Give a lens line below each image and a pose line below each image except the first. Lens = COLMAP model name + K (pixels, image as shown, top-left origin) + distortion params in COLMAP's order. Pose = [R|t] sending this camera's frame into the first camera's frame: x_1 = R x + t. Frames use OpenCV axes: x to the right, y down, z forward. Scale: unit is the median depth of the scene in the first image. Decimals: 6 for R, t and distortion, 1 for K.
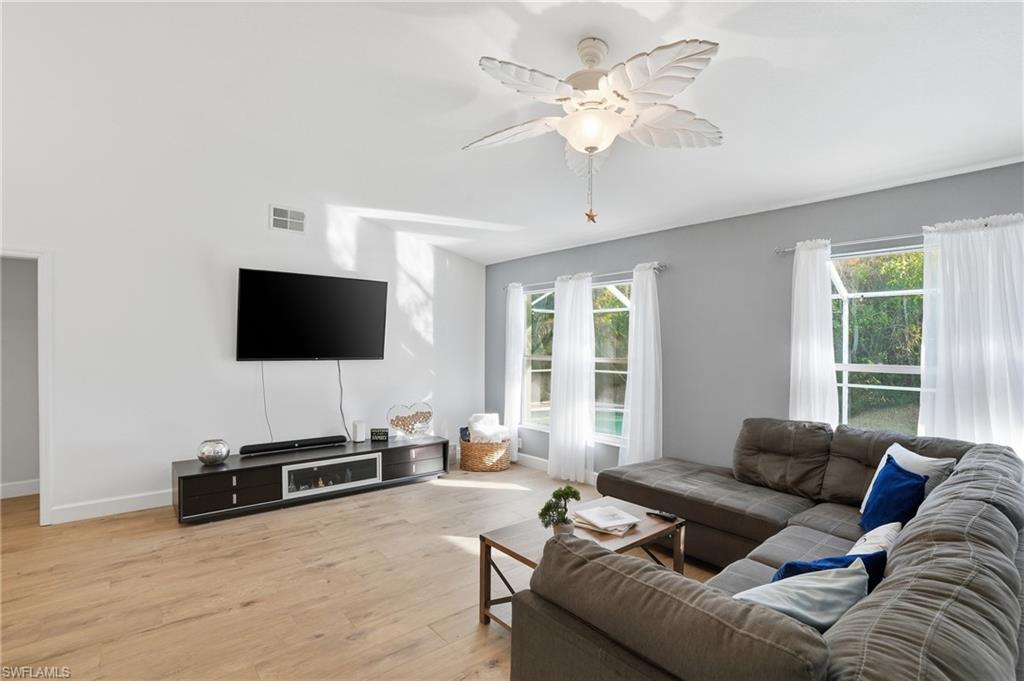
lens RADIAL K [[486.1, 0, 508.0], [0, 486.1, 347.1], [0, 0, 1]] dist [-0.072199, 0.020764]
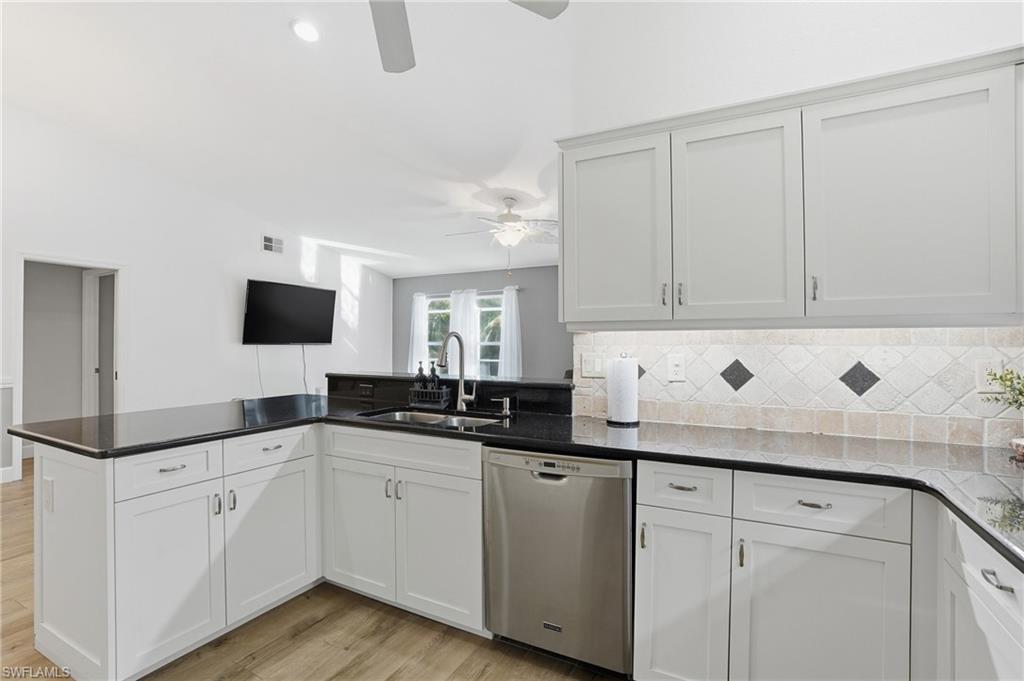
lens RADIAL K [[501.9, 0, 496.6], [0, 501.9, 341.4], [0, 0, 1]] dist [0.001869, 0.000247]
pose [[0.937505, -0.005488, 0.347930, -0.359513], [0.008976, 0.999924, -0.008414, 0.036994], [-0.347857, 0.011012, 0.937483, -0.618123]]
